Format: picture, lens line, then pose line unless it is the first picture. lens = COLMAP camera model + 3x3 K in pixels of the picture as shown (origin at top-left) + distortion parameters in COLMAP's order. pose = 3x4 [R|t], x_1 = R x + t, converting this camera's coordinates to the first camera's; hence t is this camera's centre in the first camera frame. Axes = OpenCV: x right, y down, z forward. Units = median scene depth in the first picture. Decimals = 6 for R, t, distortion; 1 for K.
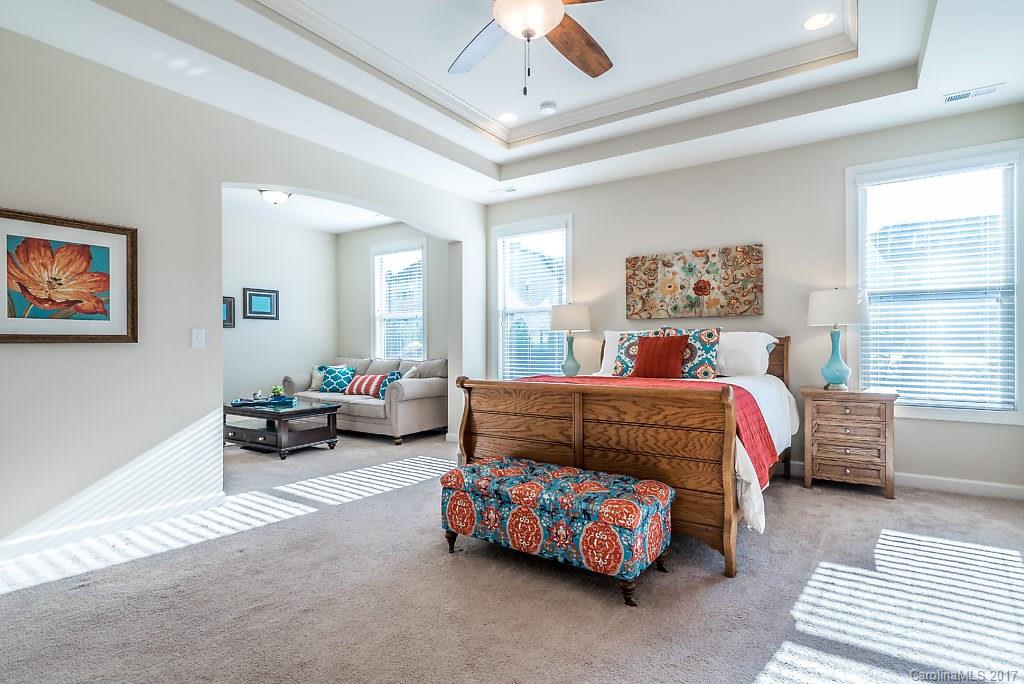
lens RADIAL K [[509.1, 0, 513.3], [0, 509.1, 342.9], [0, 0, 1]] dist [-0.002112, 0.000303]
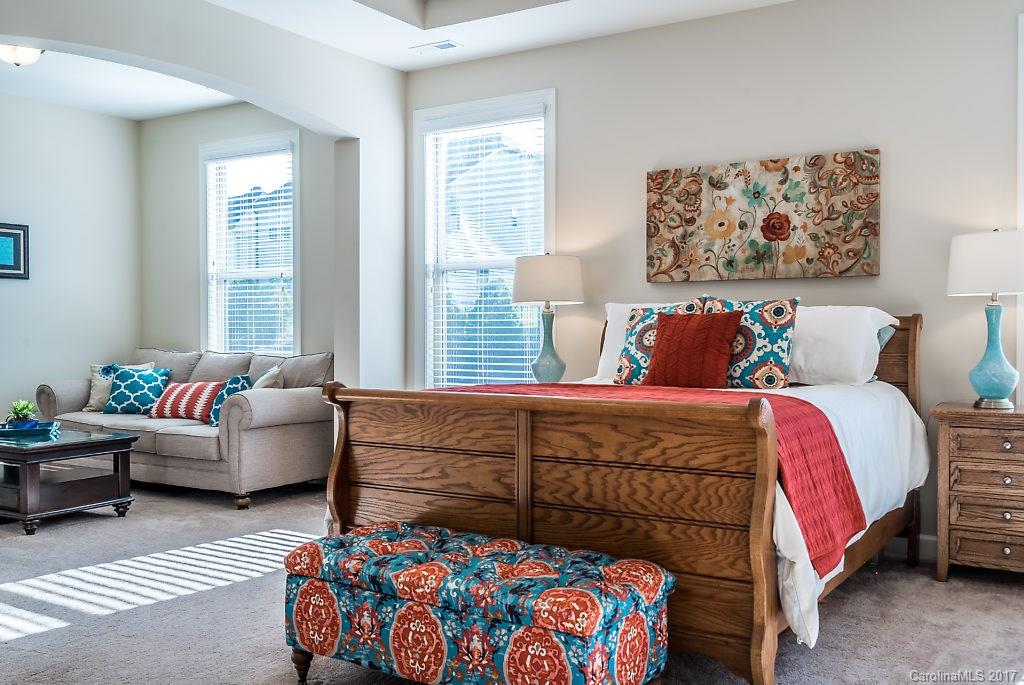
lens RADIAL K [[971.1, 0, 511.4], [0, 971.1, 341.9], [0, 0, 1]] dist [0.011802, 0.000000]
pose [[0.999945, 0.004798, 0.009322, 0.079462], [-0.004952, 0.999851, 0.016566, 0.001929], [-0.009241, -0.016612, 0.999819, -0.074029]]
